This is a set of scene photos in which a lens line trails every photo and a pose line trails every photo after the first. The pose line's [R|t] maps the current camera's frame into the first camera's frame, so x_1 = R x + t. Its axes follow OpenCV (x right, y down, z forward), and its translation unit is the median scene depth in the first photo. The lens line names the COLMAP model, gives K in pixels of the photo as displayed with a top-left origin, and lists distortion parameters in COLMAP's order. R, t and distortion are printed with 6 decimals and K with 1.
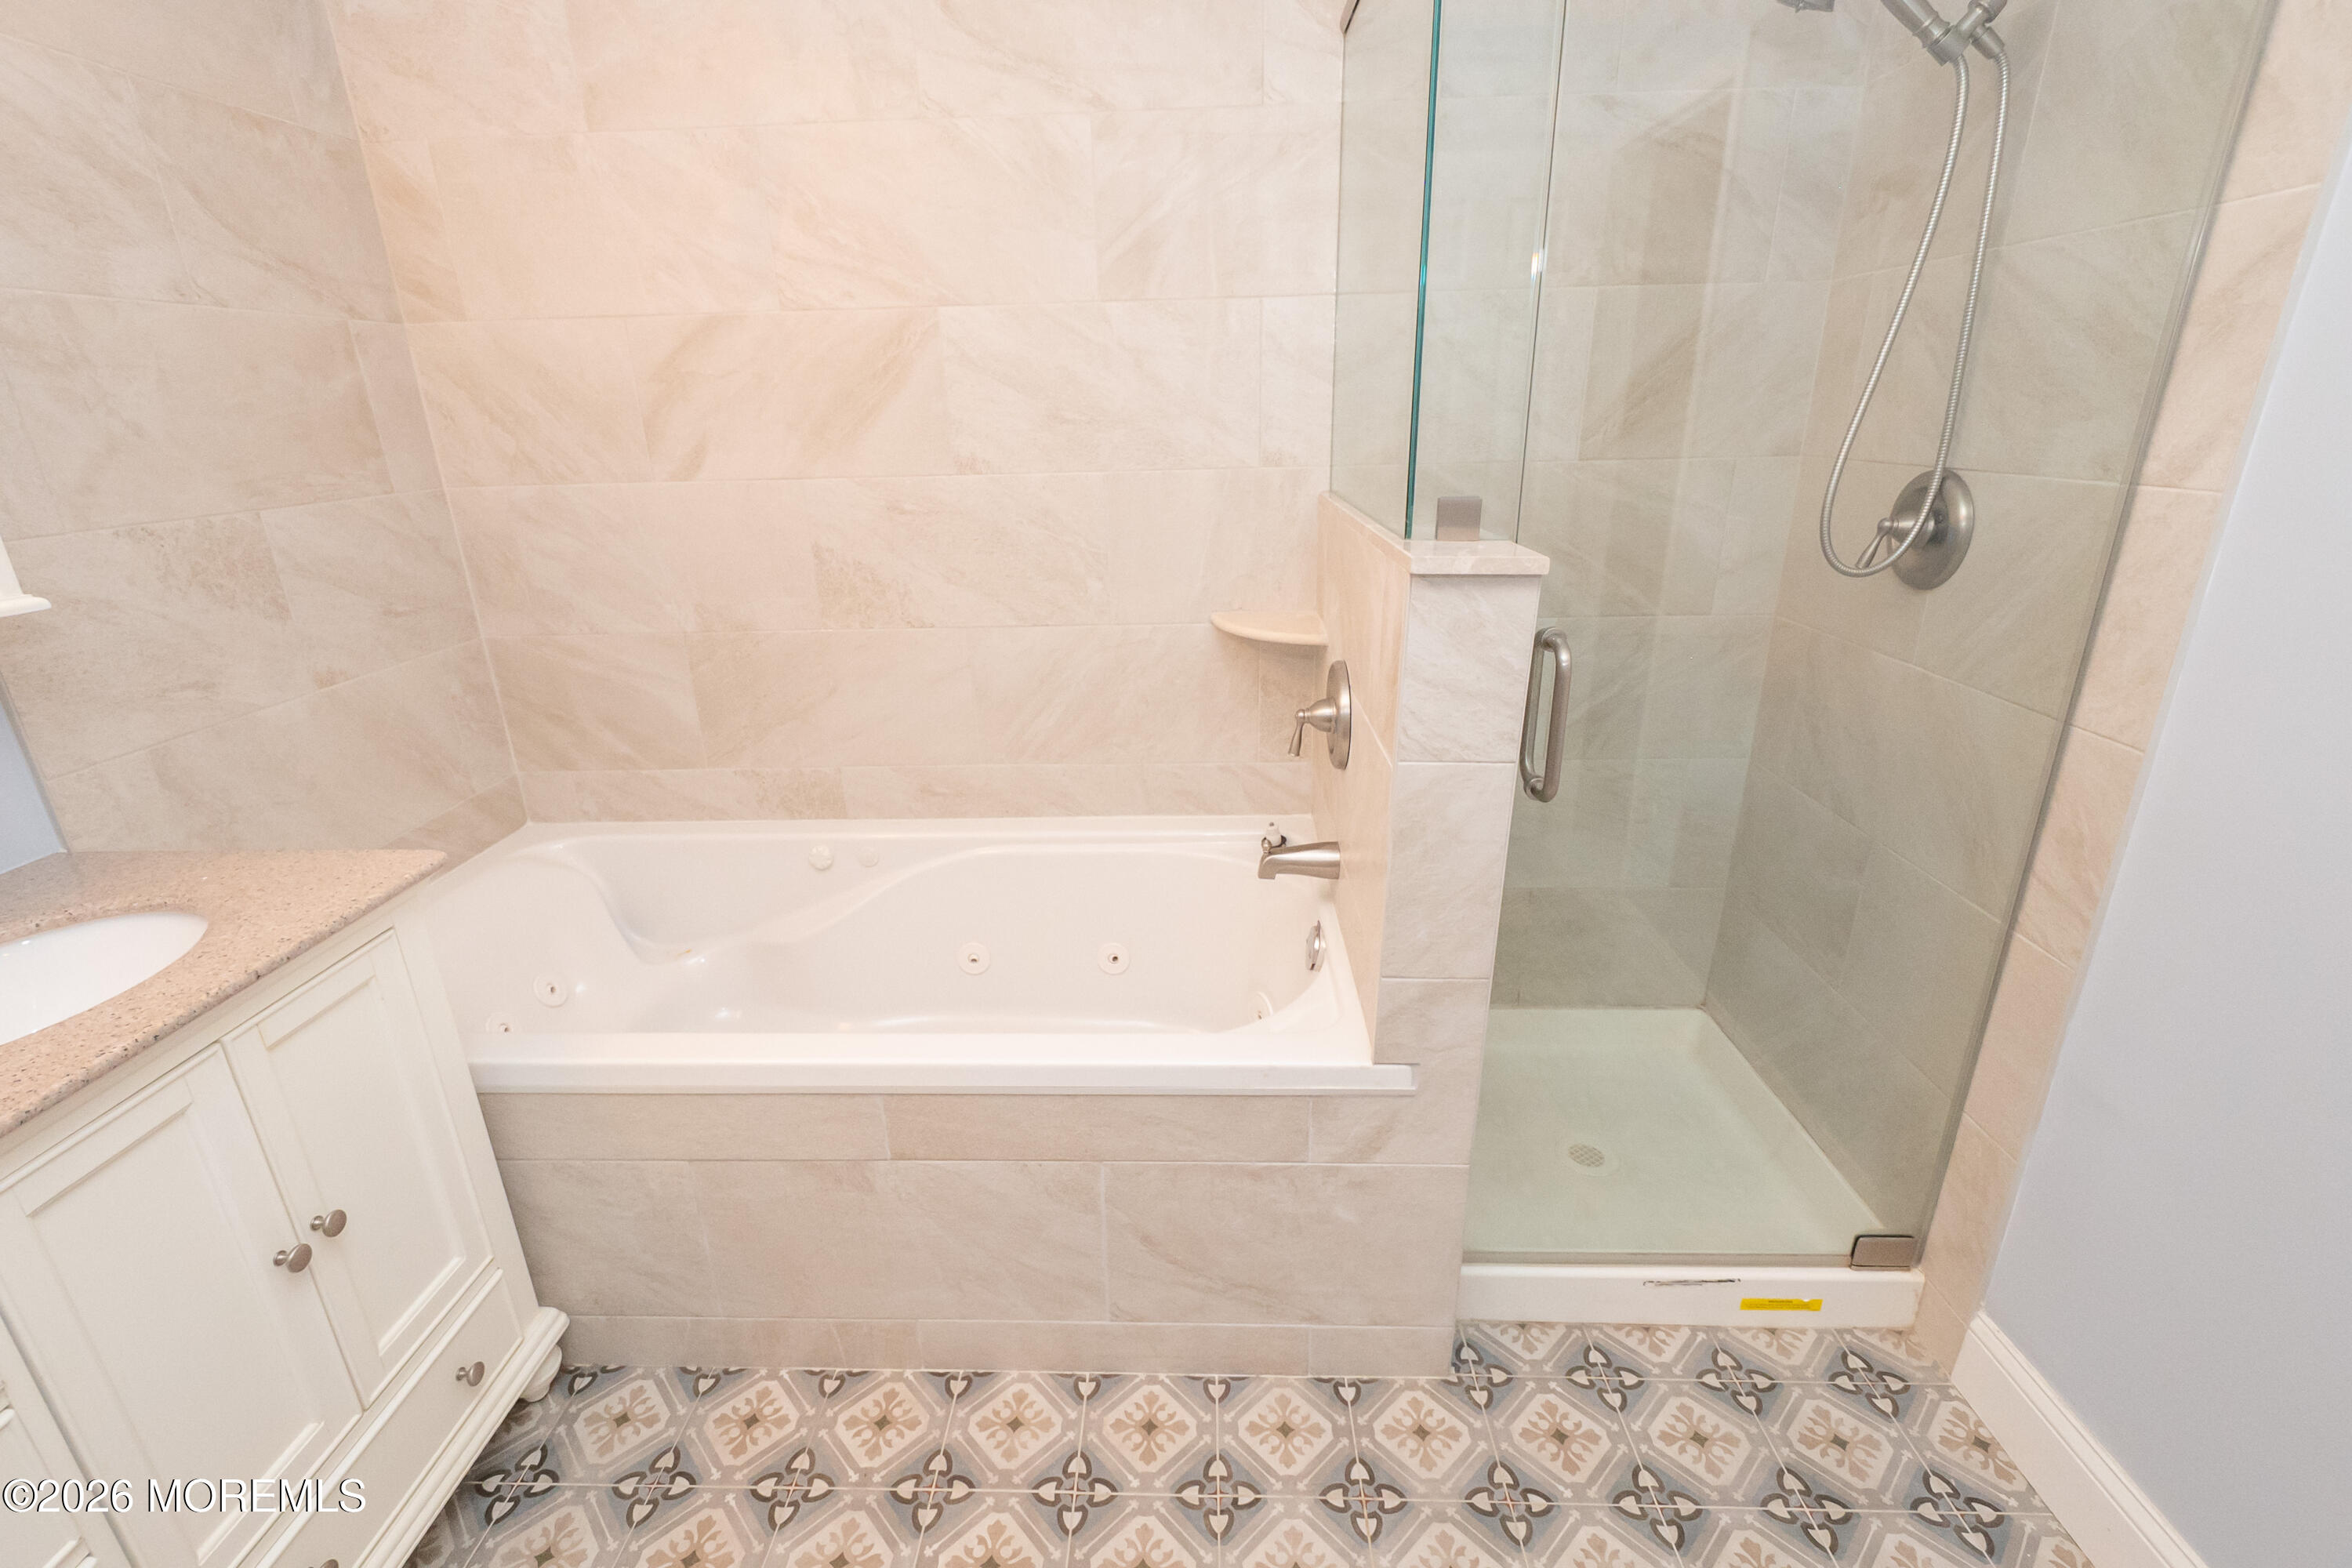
lens RADIAL K [[1033.4, 0, 1164.6], [0, 1033.4, 782.5], [0, 0, 1]] dist [-0.008336, 0.000443]
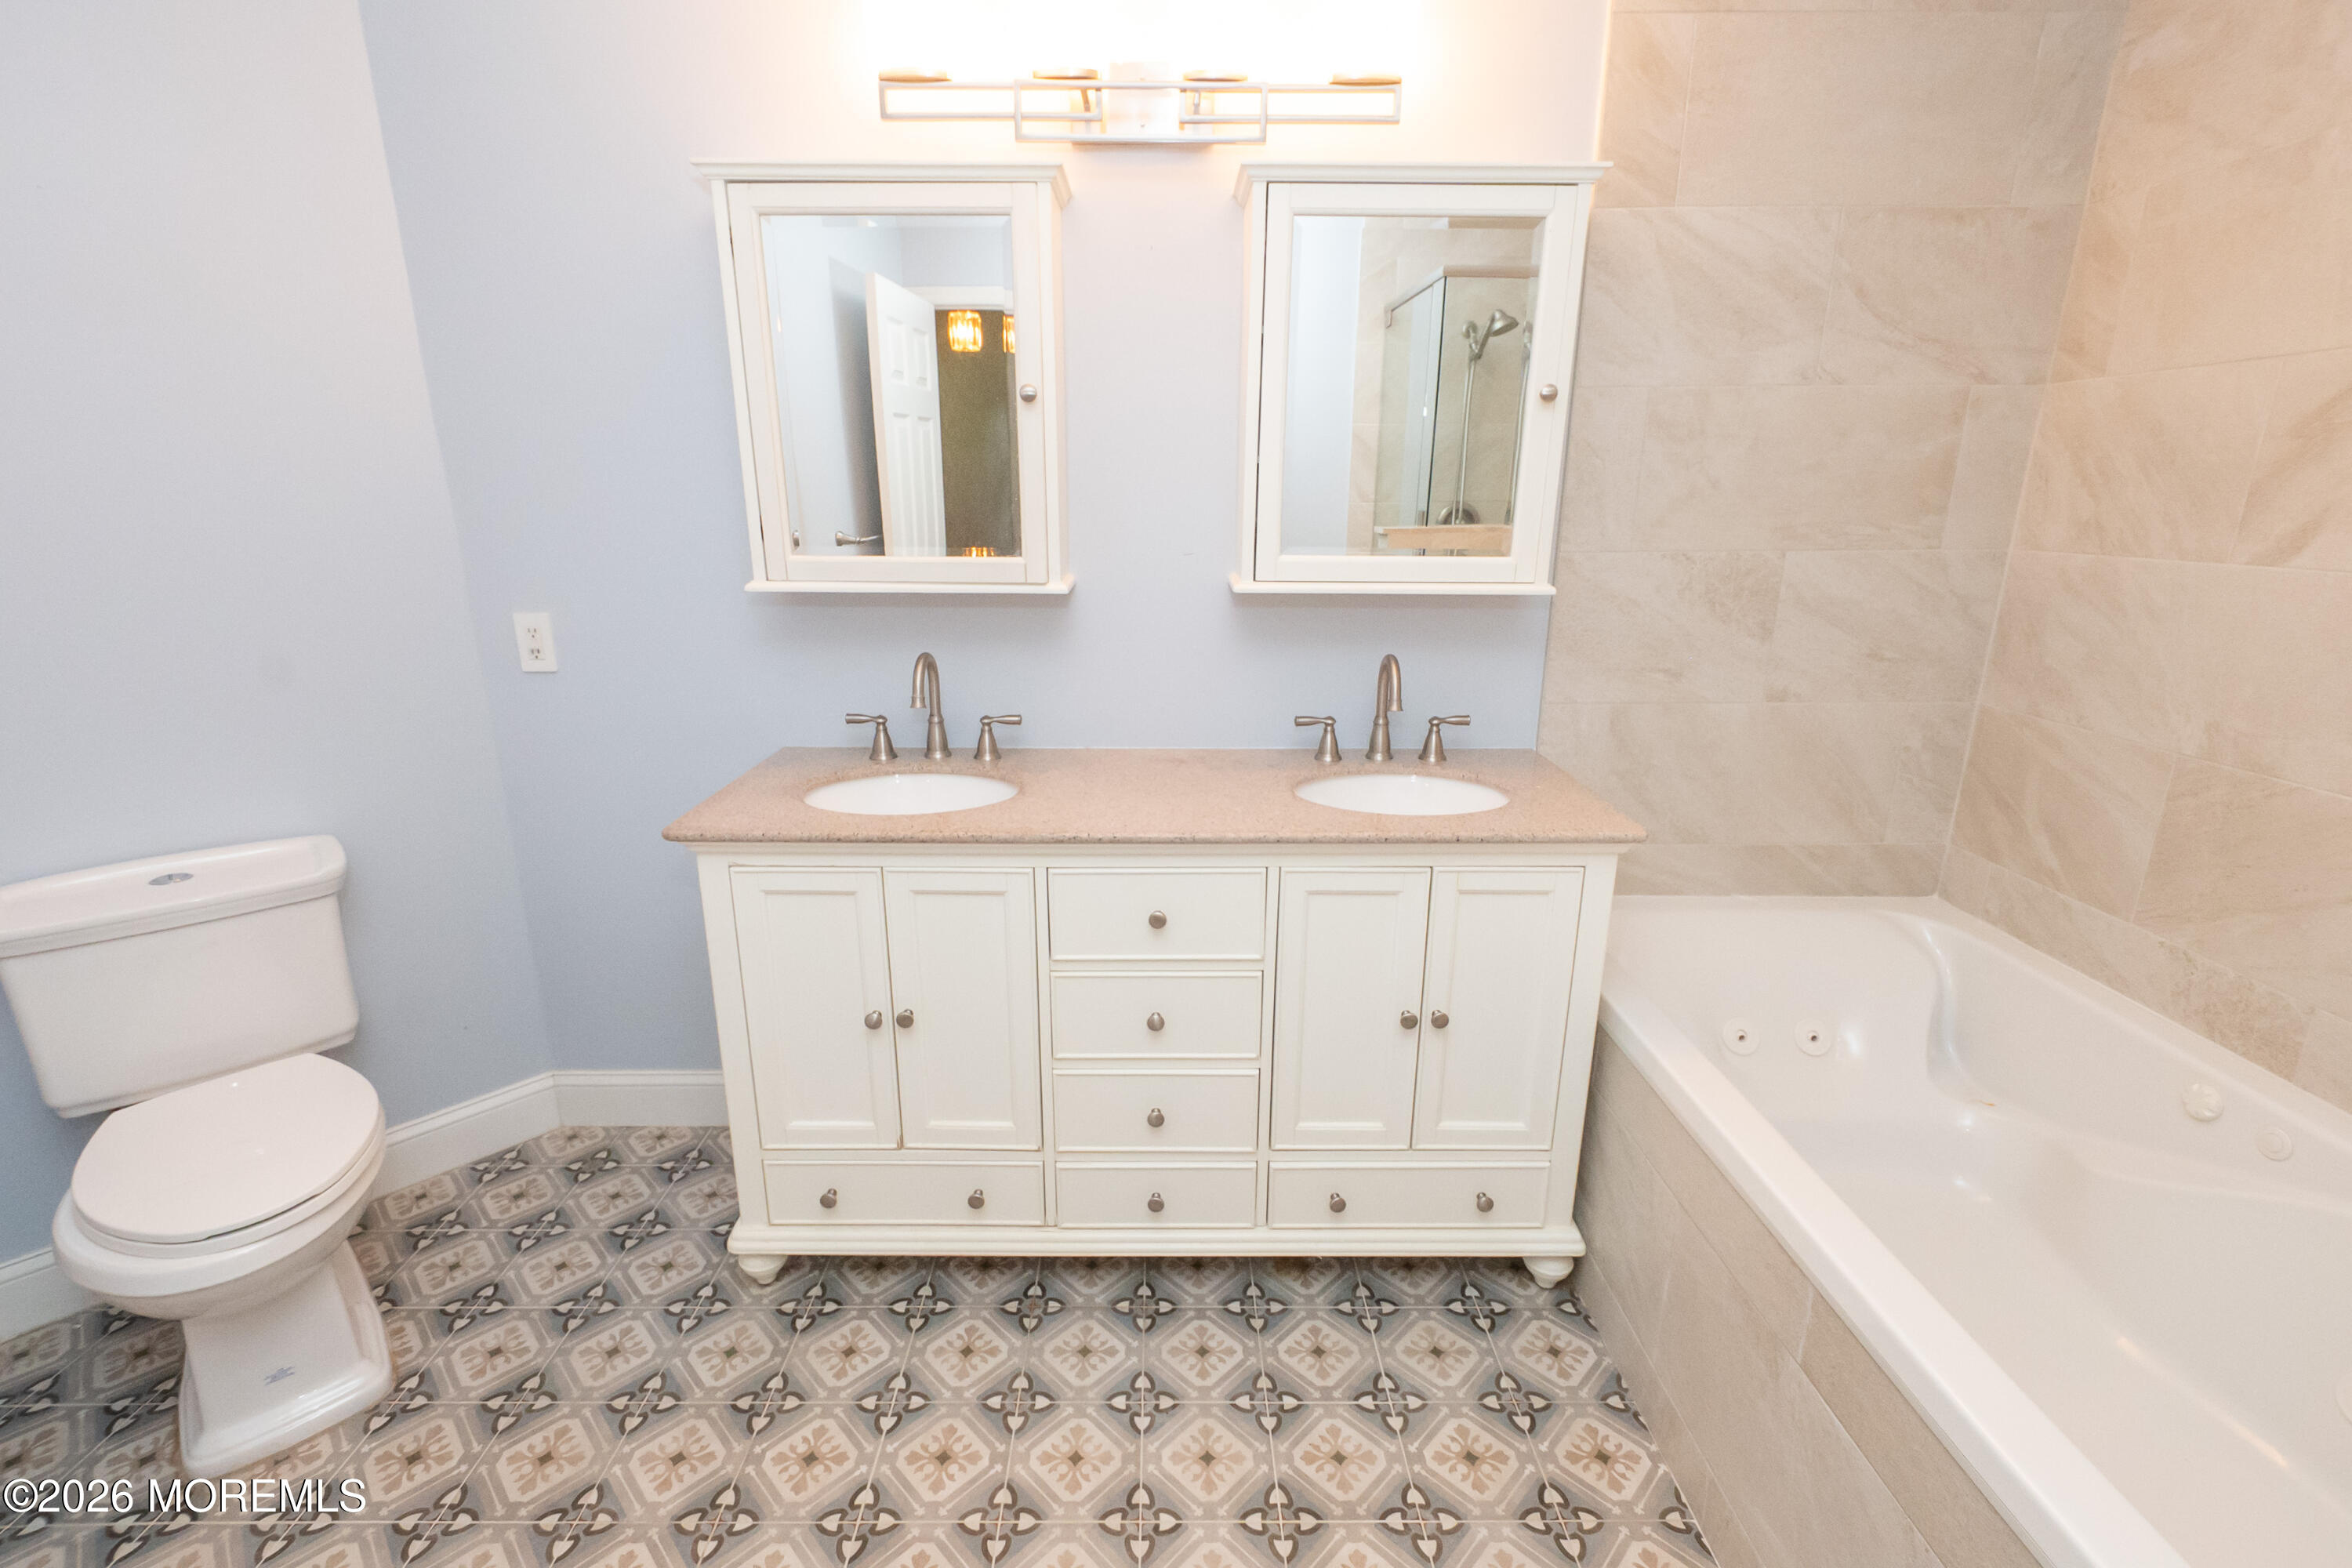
lens RADIAL K [[1033.4, 0, 1162.4], [0, 1033.4, 781.8], [0, 0, 1]] dist [-0.008336, 0.000443]
pose [[0.022805, 0.290041, -0.956743, 0.343346], [-0.339754, 0.902282, 0.265433, -0.092276], [0.940238, 0.319004, 0.119119, 0.251229]]
